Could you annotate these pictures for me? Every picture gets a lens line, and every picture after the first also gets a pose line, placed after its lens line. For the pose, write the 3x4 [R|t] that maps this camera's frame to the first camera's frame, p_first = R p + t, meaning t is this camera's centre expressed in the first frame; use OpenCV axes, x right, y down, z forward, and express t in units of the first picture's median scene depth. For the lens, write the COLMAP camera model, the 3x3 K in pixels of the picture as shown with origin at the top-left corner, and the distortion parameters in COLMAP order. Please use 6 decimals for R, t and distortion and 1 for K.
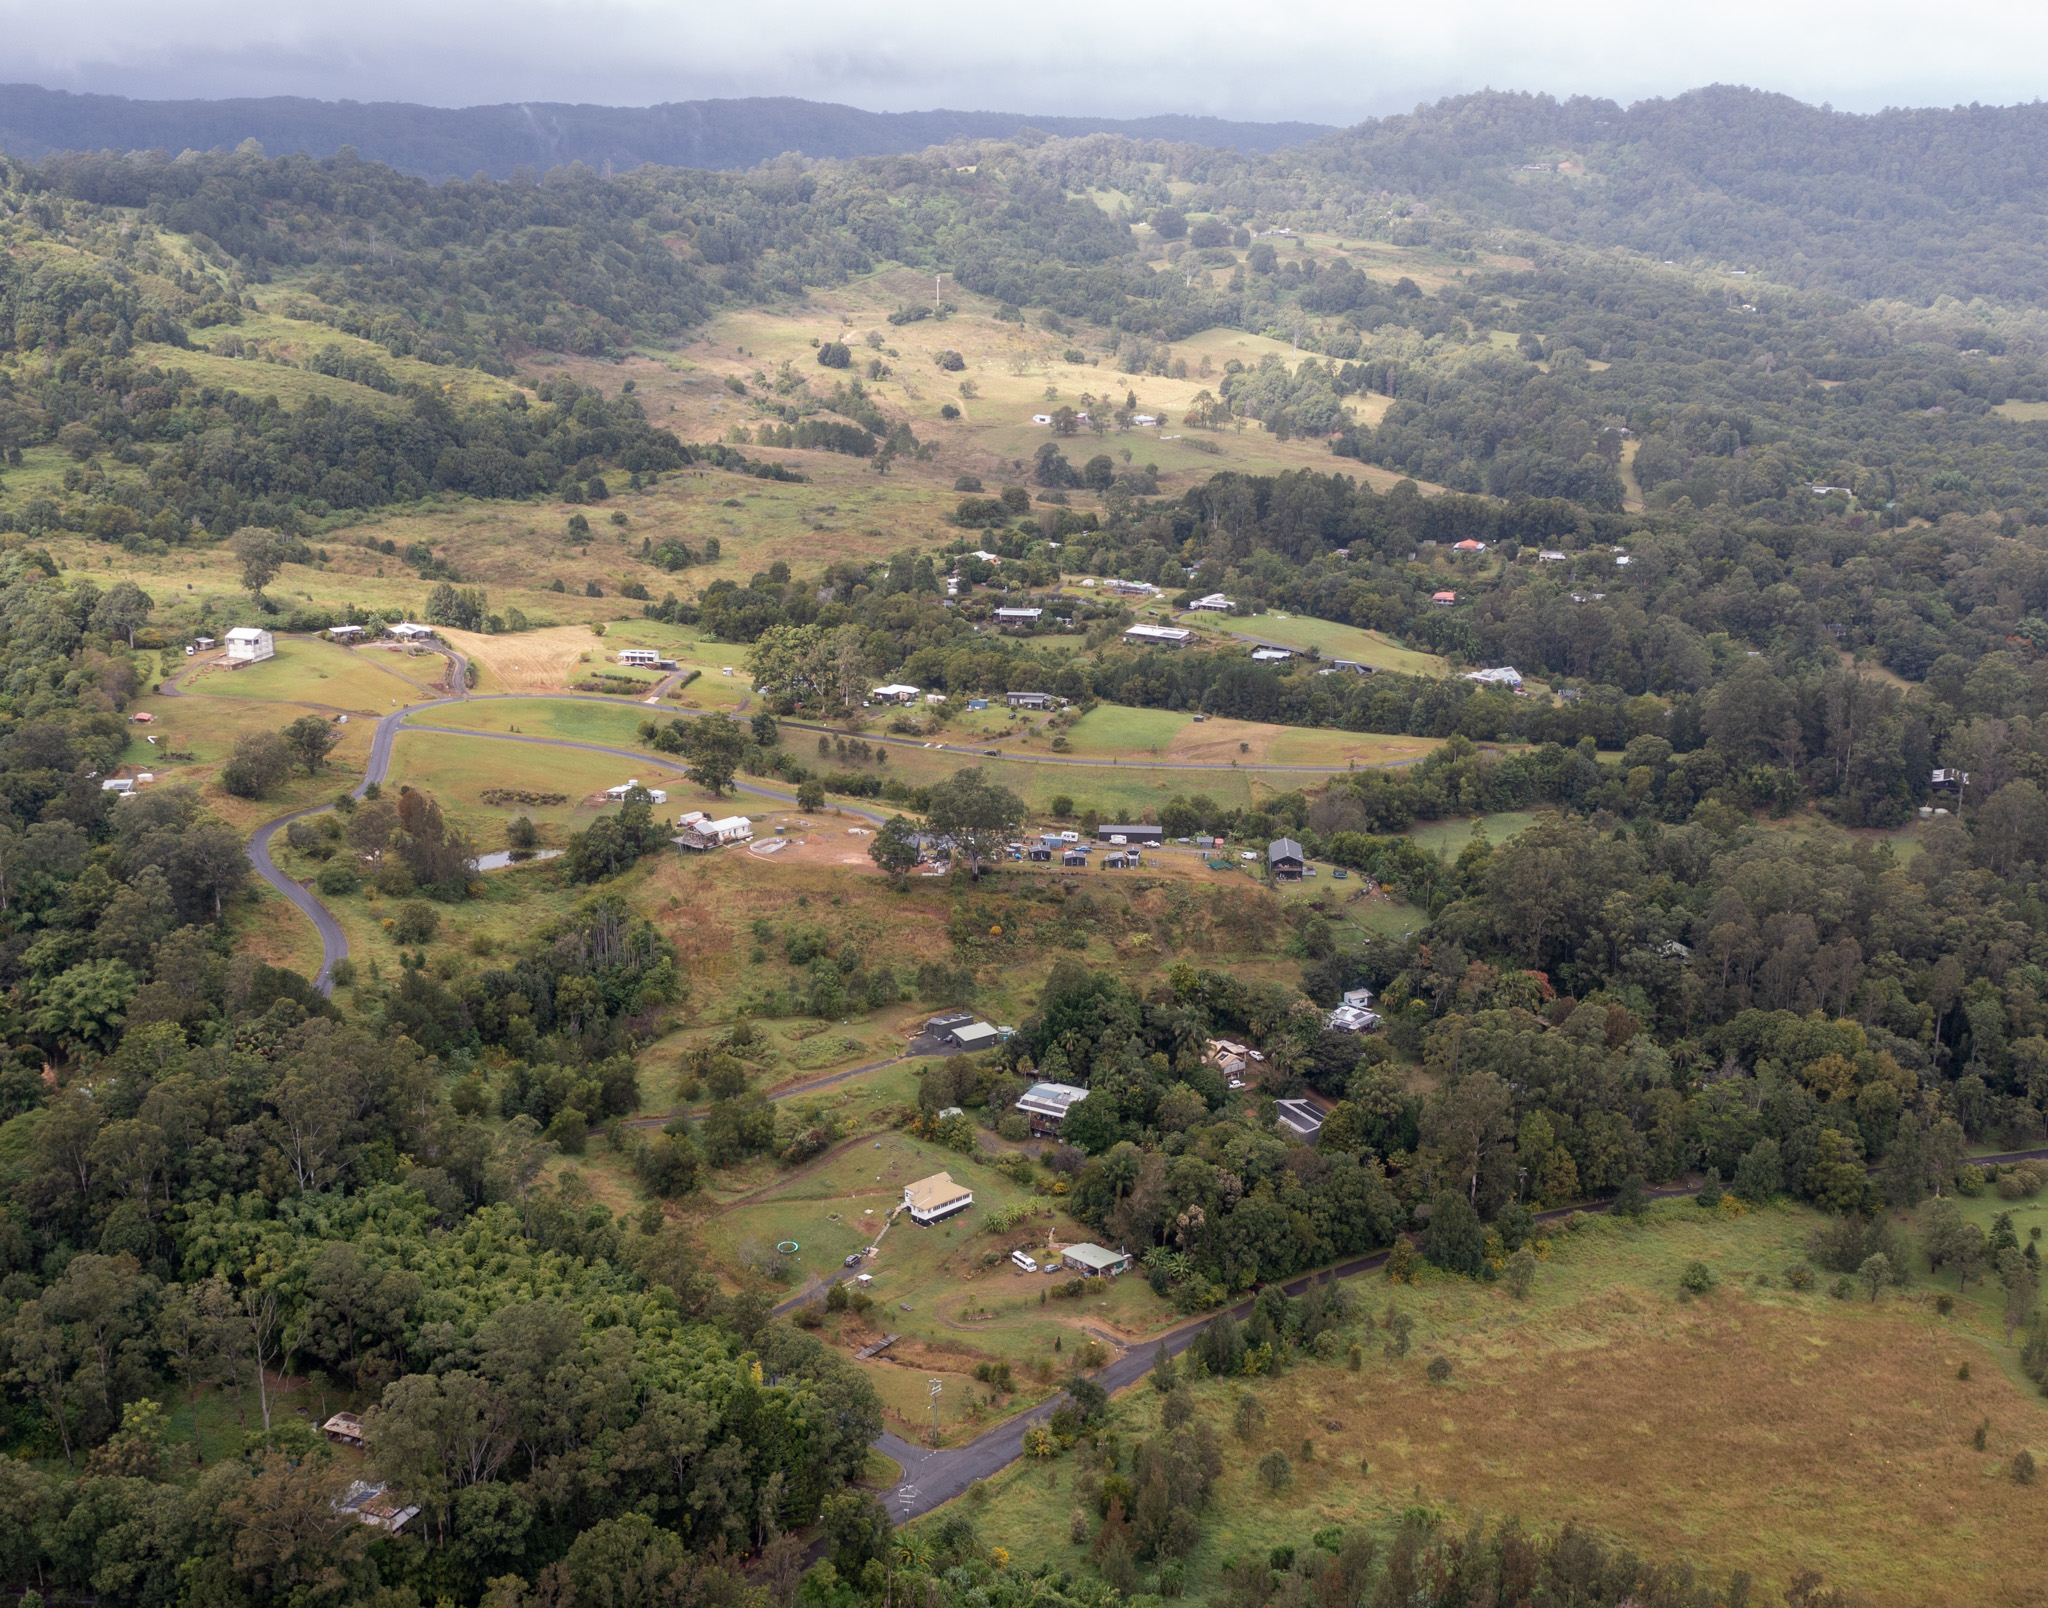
lens RADIAL K [[2640.5, 0, 1022.4], [0, 2640.5, 804.8], [0, 0, 1]] dist [-0.023462, 0.000000]
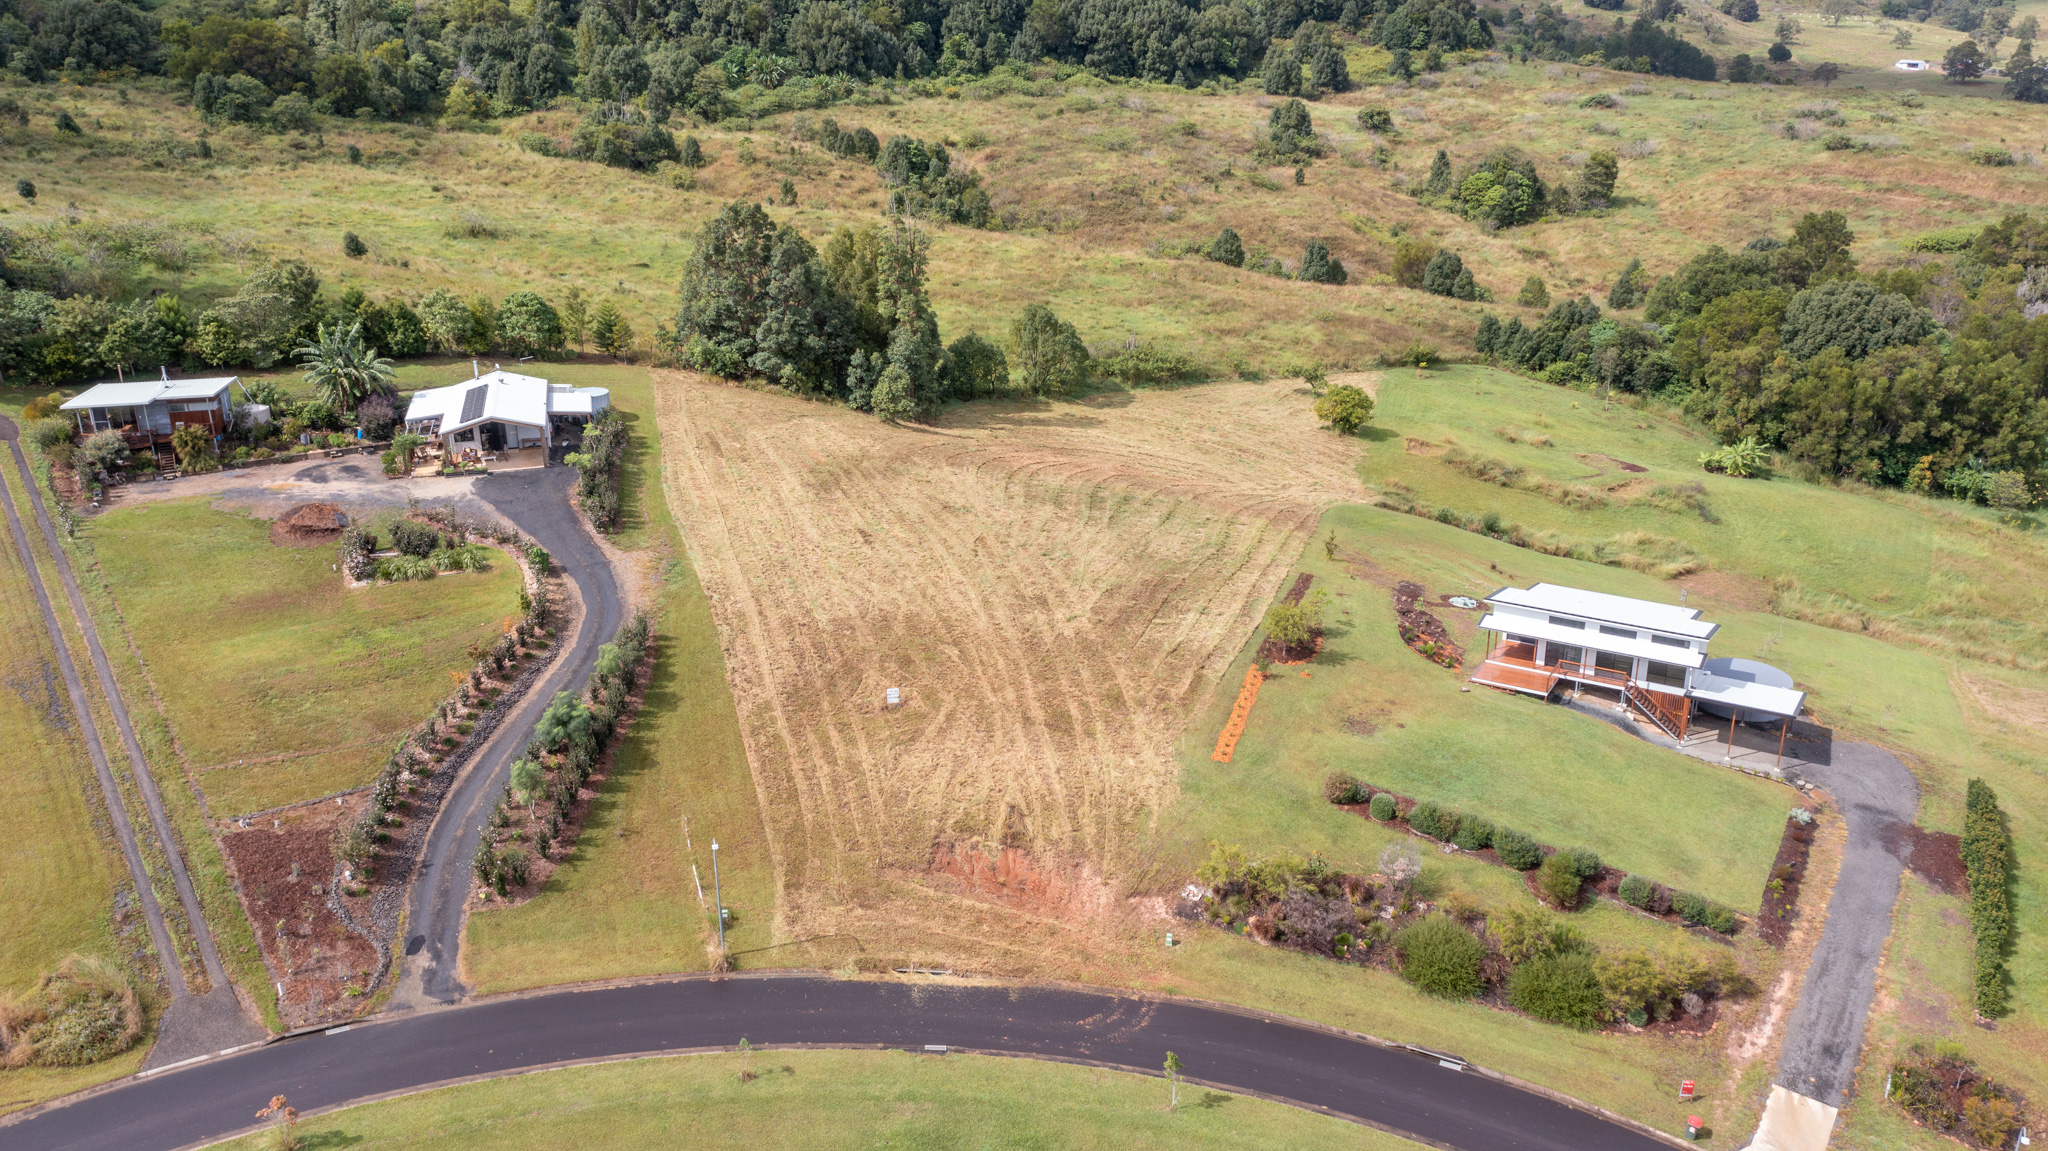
lens RADIAL K [[1615.0, 0, 1023.5], [0, 1615.0, 574.7], [0, 0, 1]] dist [-0.015190, -0.003430]
pose [[0.949014, 0.103264, -0.297841, -0.123559], [-0.070883, 0.990532, 0.117568, -0.058571], [0.307162, -0.090462, 0.947348, 0.728152]]
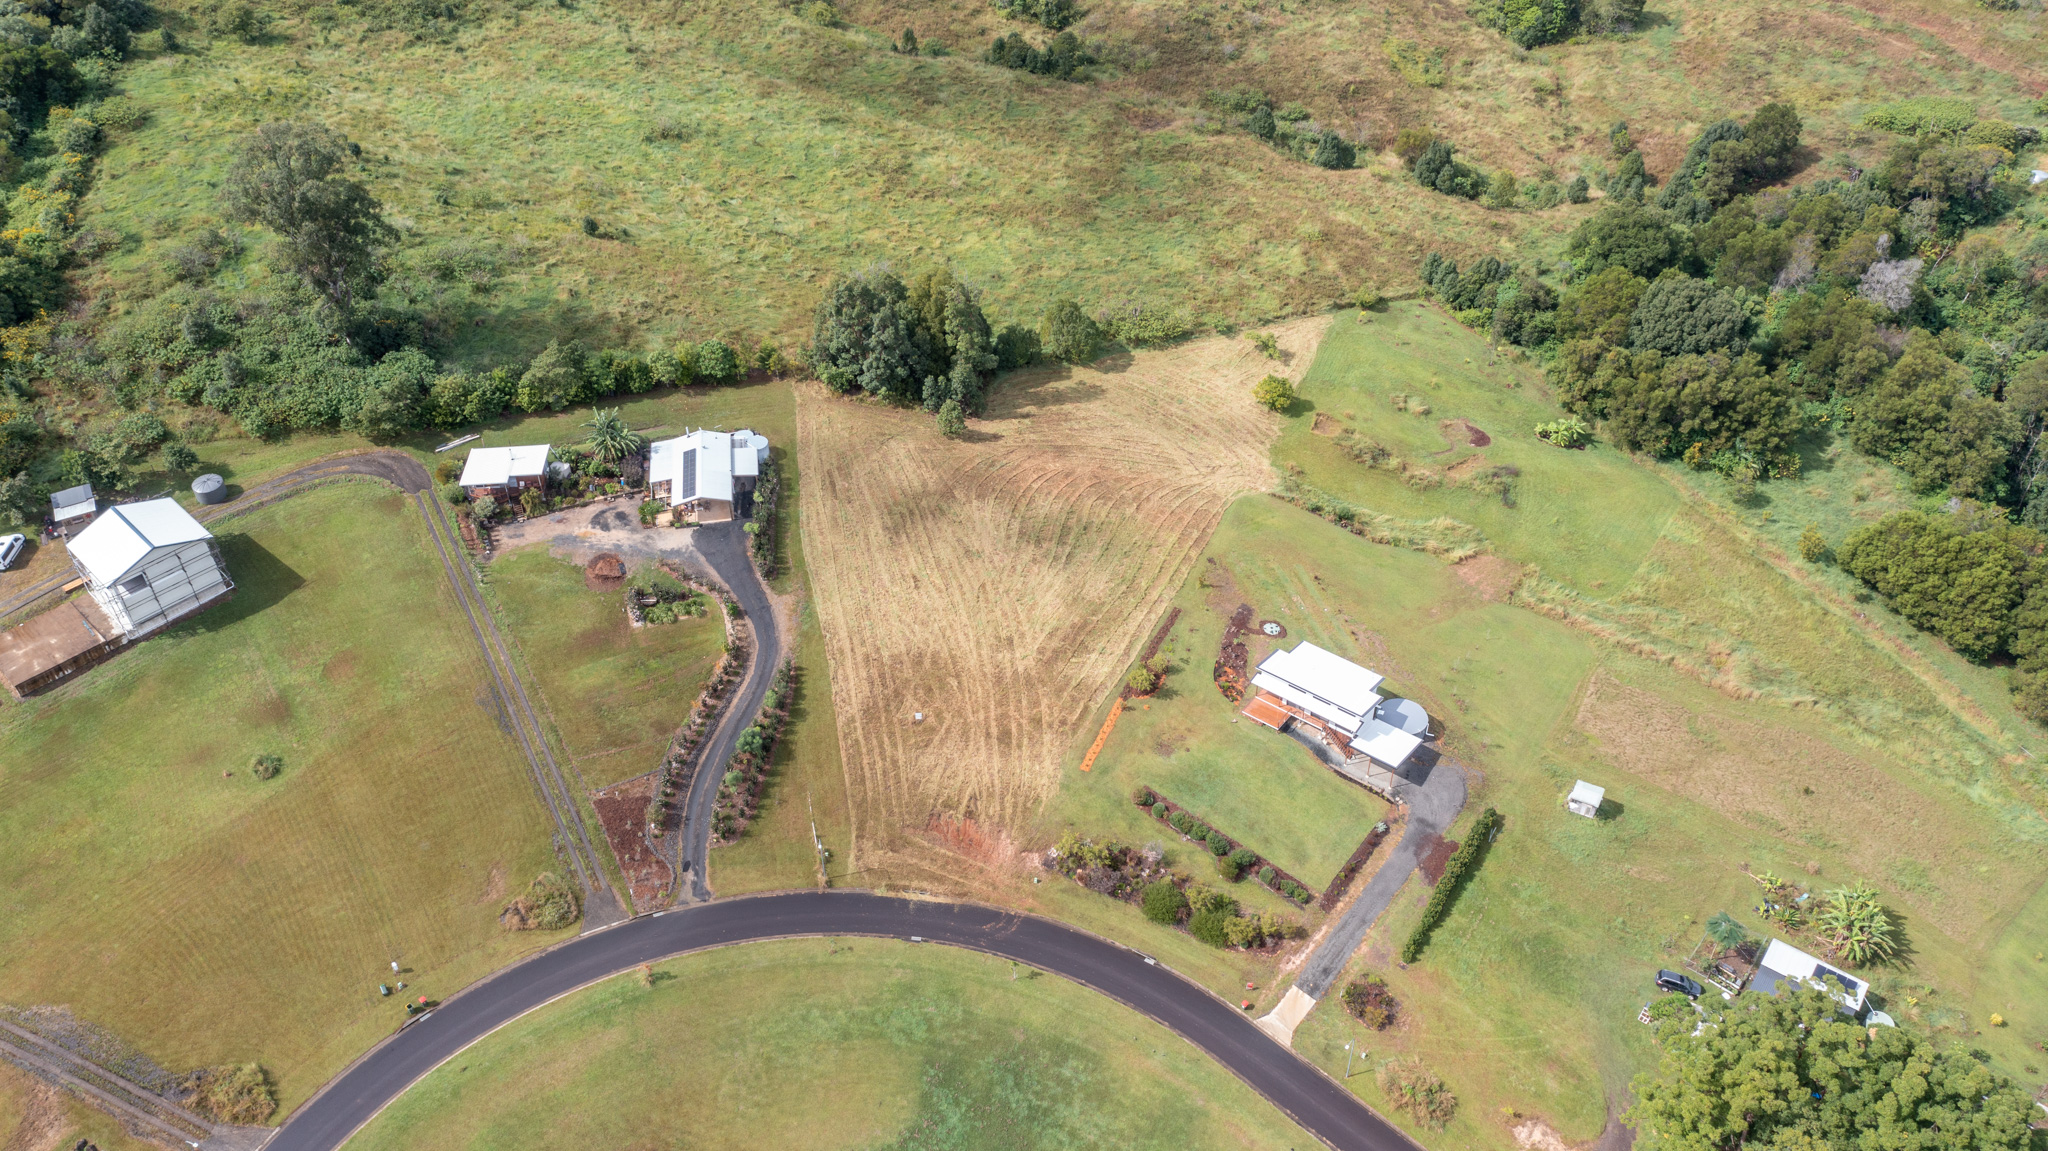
lens RADIAL K [[1615.0, 0, 1023.0], [0, 1615.0, 580.5], [0, 0, 1]] dist [-0.015190, -0.003430]
pose [[0.908464, 0.261777, -0.325832, -0.096570], [-0.094398, 0.887933, 0.450181, -0.126772], [0.407164, -0.378216, 0.831367, 0.681862]]
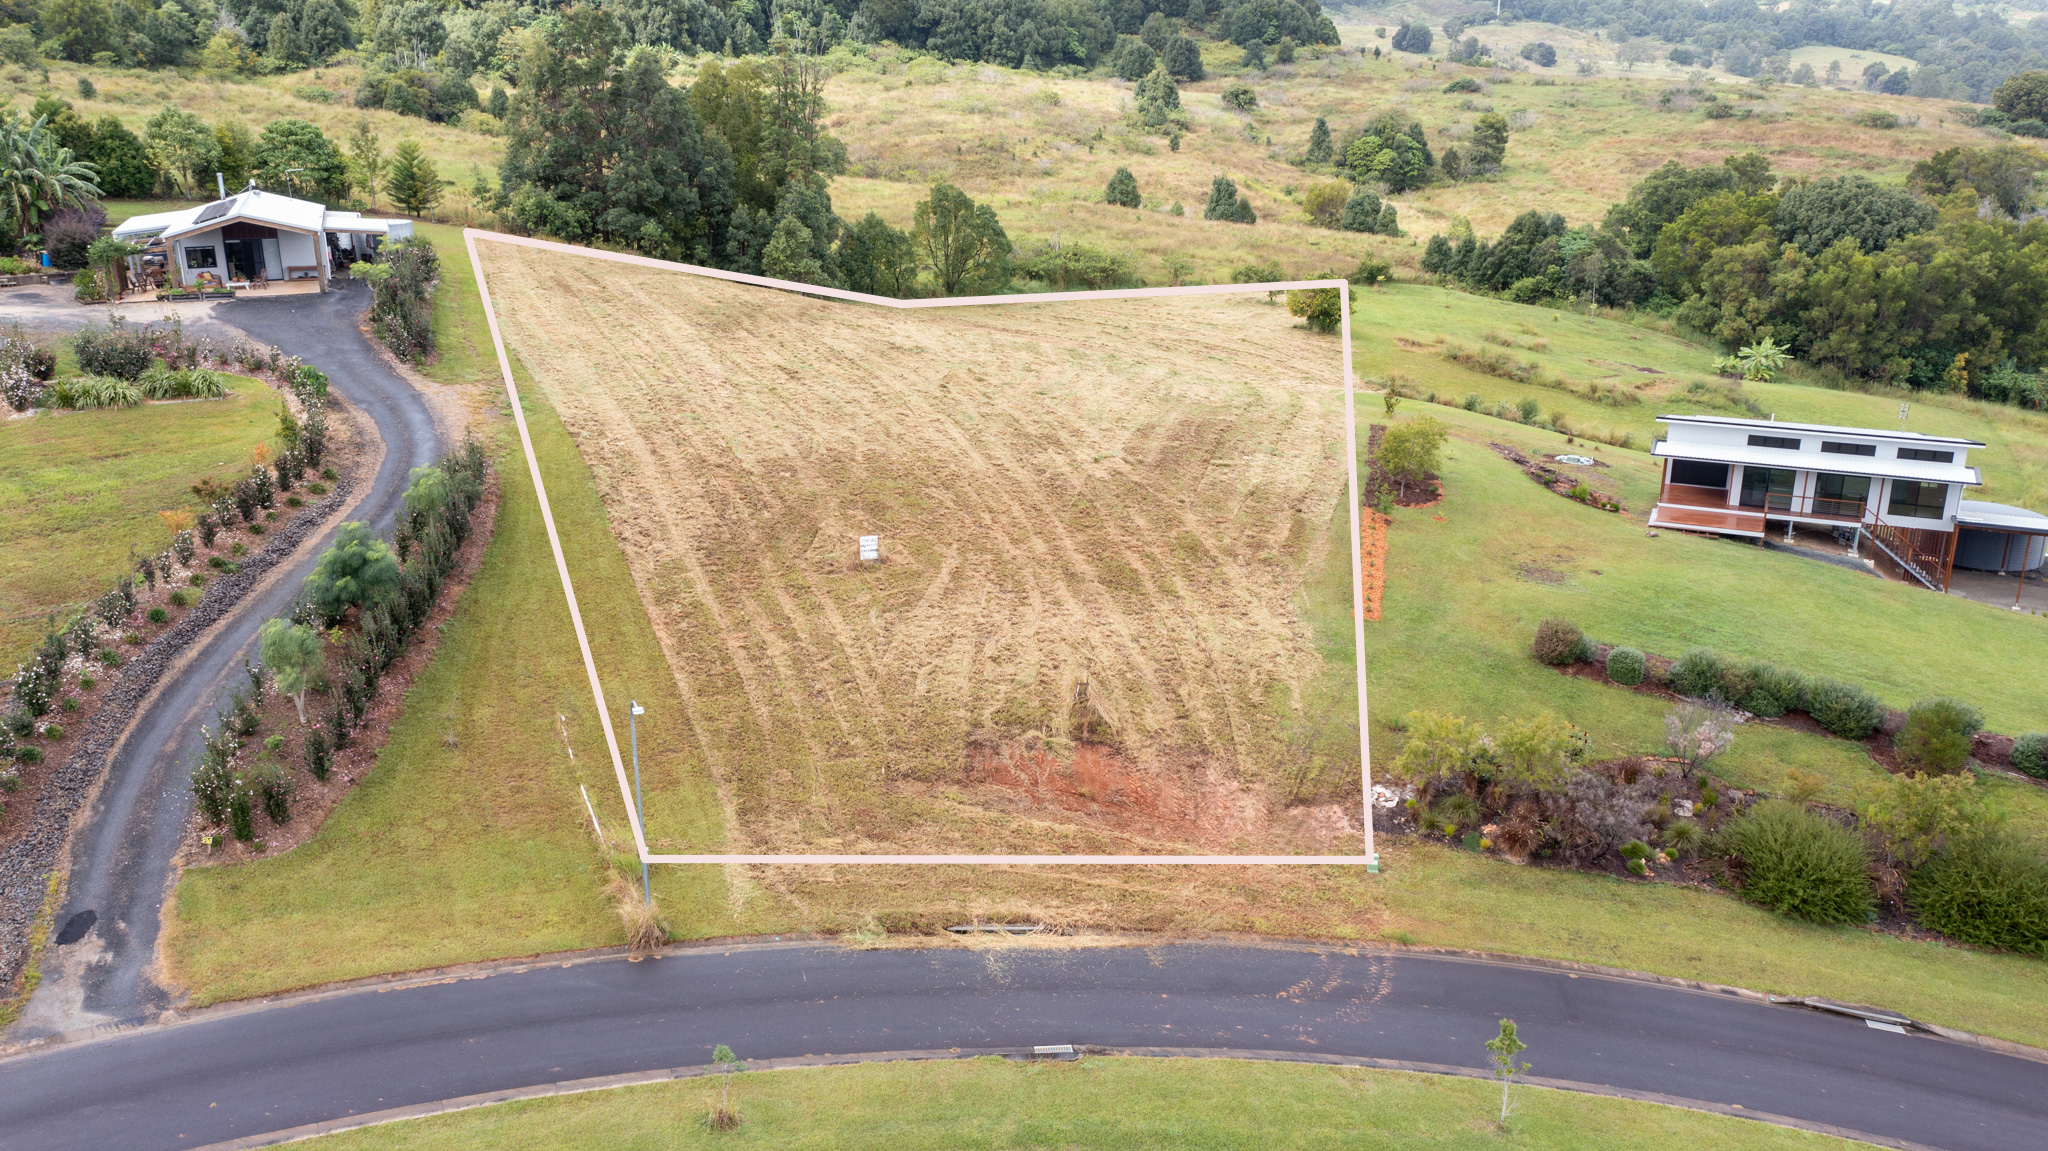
lens RADIAL K [[1615.0, 0, 1026.2], [0, 1615.0, 570.8], [0, 0, 1]] dist [-0.015190, -0.003430]
pose [[0.980157, 0.061315, -0.188504, -0.138584], [-0.049972, 0.996675, 0.064355, -0.044967], [0.191823, -0.053658, 0.979962, 0.751602]]
